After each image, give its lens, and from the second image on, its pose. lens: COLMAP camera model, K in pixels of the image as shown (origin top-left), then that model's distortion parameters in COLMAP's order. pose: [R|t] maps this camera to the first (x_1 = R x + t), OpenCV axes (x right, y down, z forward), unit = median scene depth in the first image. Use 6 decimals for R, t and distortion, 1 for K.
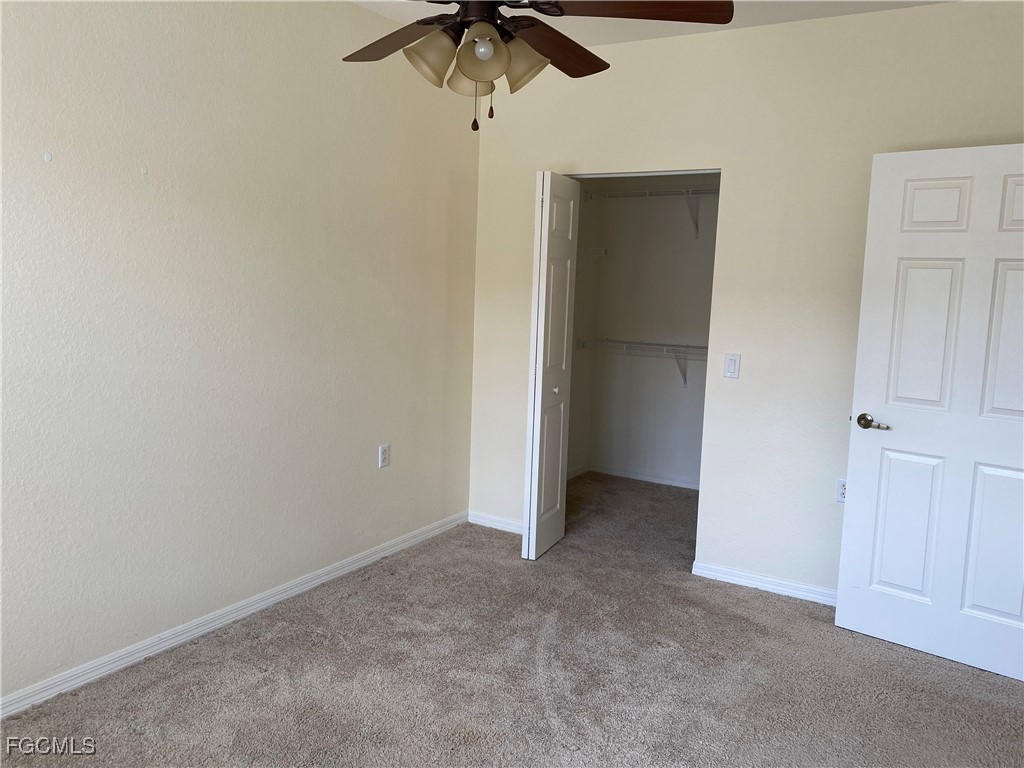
lens RADIAL K [[815.3, 0, 532.0], [0, 815.3, 376.2], [0, 0, 1]] dist [0.015934, -0.000079]
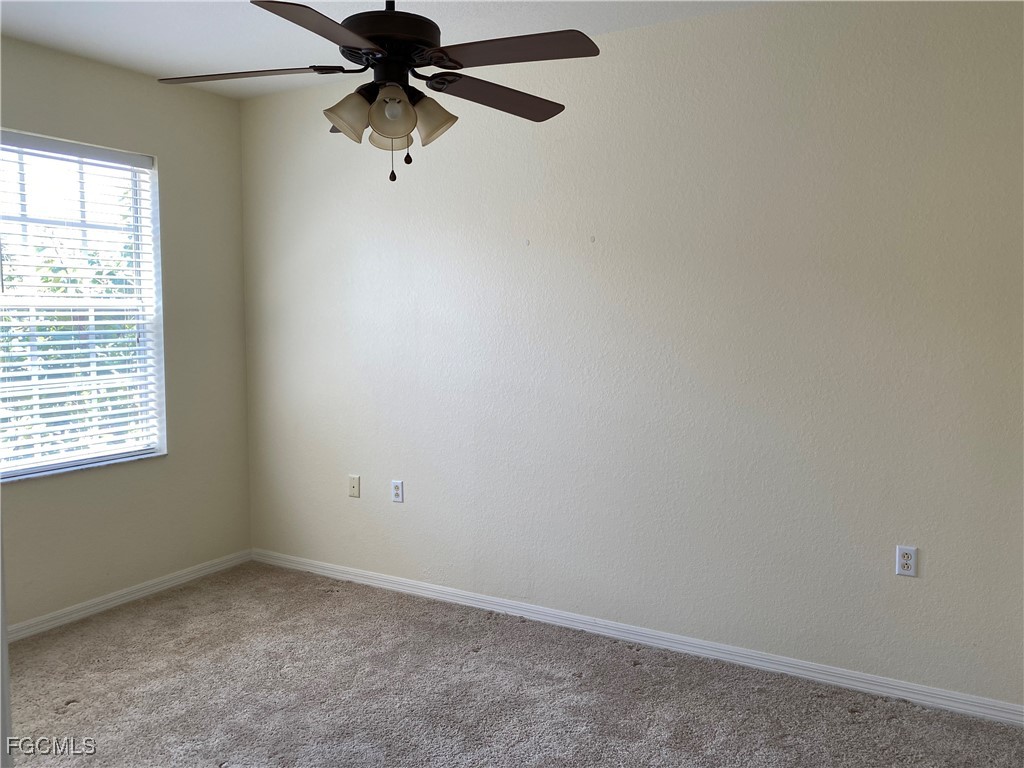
lens RADIAL K [[815.3, 0, 532.0], [0, 815.3, 376.2], [0, 0, 1]] dist [0.015934, -0.000079]
pose [[0.020157, 0.047299, -0.998677, 0.715540], [-0.121932, 0.991540, 0.044500, -0.078748], [0.992334, 0.120874, 0.025754, 0.821514]]
